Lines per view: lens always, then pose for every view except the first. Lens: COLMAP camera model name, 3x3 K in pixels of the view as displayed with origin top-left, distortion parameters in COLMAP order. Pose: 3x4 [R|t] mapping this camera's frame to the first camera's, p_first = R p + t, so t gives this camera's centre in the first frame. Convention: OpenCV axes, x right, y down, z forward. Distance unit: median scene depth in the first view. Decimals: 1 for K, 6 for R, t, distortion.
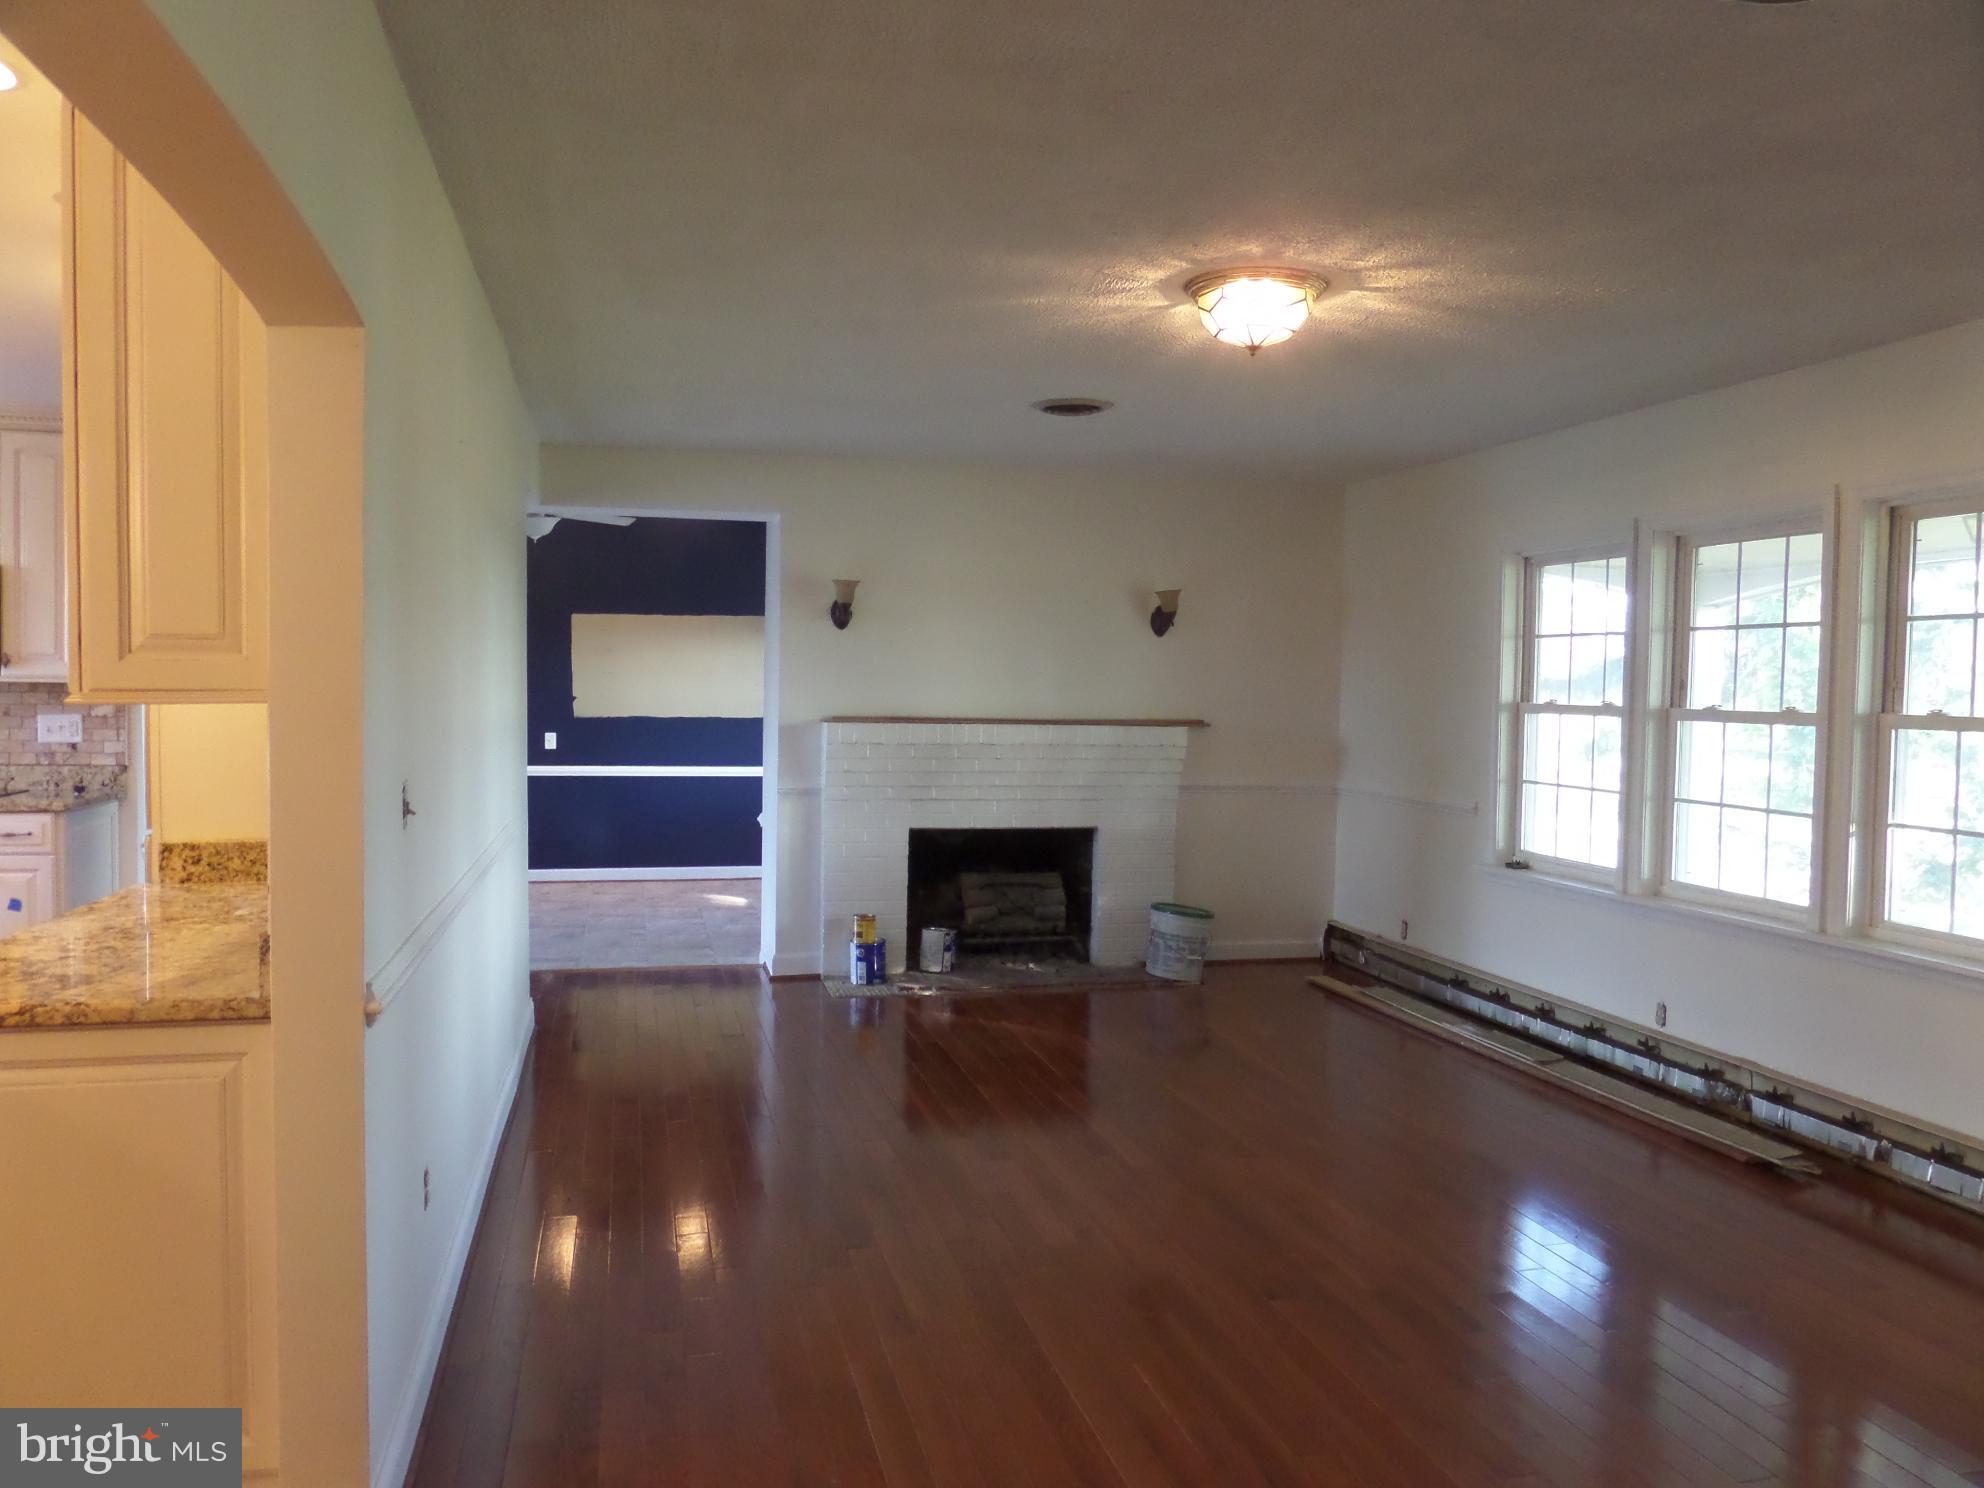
lens RADIAL K [[1459.6, 0, 992.4], [0, 1459.6, 748.3], [0, 0, 1]] dist [-0.010639, -0.005549]
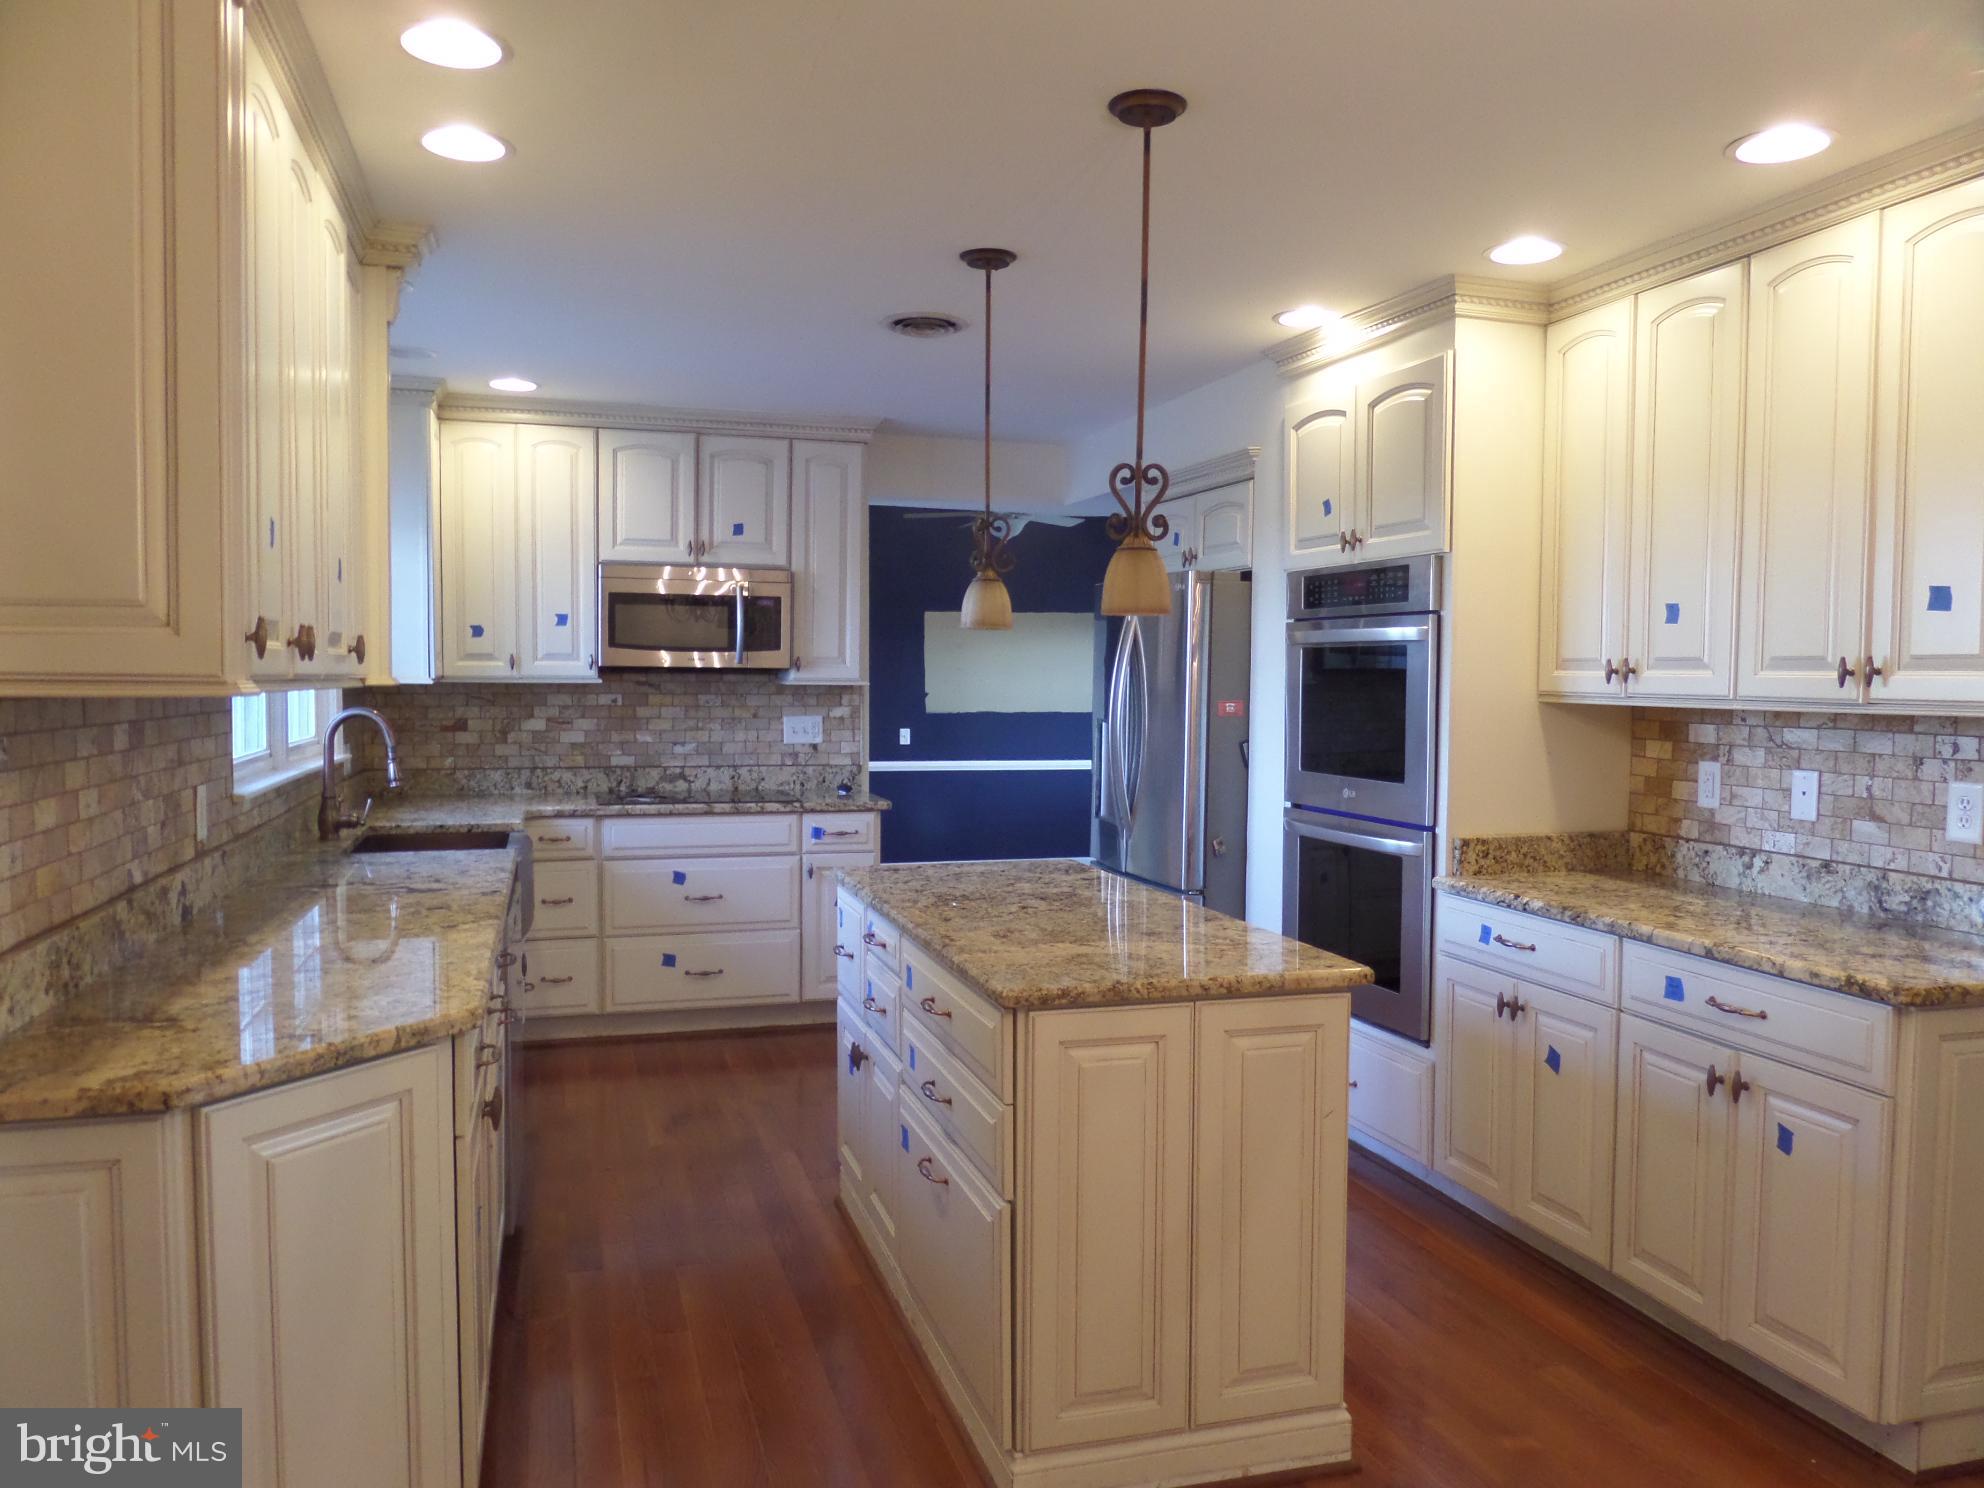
lens RADIAL K [[1459.6, 0, 992.4], [0, 1459.6, 748.3], [0, 0, 1]] dist [-0.010639, -0.005549]
pose [[0.998991, -0.007468, 0.044282, -0.555056], [0.007170, 0.999951, 0.006875, -0.006649], [-0.044331, -0.006550, 0.998995, -0.036604]]
